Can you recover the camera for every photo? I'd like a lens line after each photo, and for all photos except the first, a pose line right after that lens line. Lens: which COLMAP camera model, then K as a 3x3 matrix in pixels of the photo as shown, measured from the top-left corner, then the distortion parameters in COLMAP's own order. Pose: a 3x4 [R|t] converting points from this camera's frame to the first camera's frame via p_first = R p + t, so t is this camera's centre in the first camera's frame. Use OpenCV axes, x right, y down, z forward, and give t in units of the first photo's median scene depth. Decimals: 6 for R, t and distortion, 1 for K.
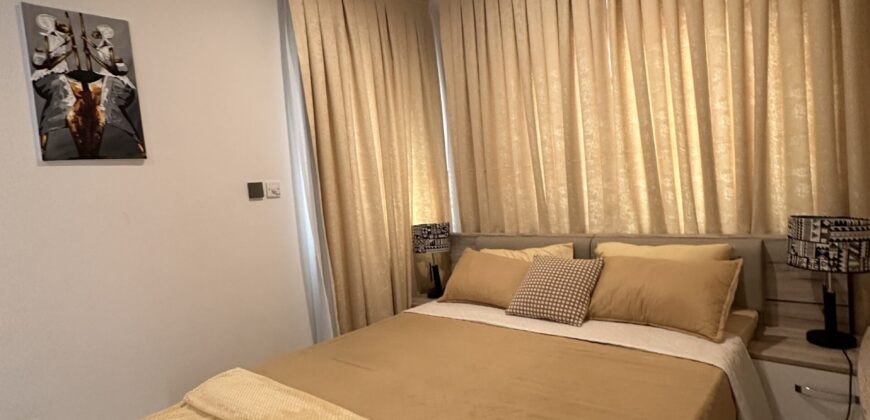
lens RADIAL K [[466.9, 0, 435.0], [0, 466.9, 210.0], [0, 0, 1]] dist [-0.004754, 0.001077]
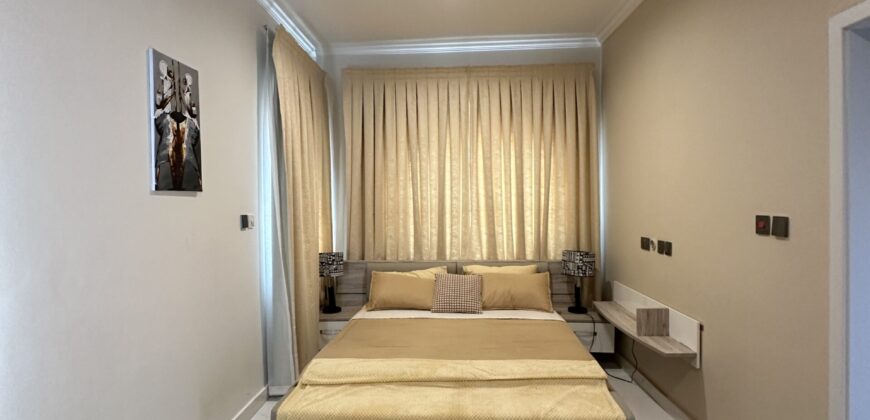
lens RADIAL K [[466.9, 0, 435.0], [0, 466.9, 210.0], [0, 0, 1]] dist [-0.004754, 0.001077]
pose [[0.786836, 0.067100, 0.613504, -0.874077], [-0.024340, 0.996673, -0.077791, 0.009067], [-0.616682, 0.046276, 0.785851, -0.241090]]
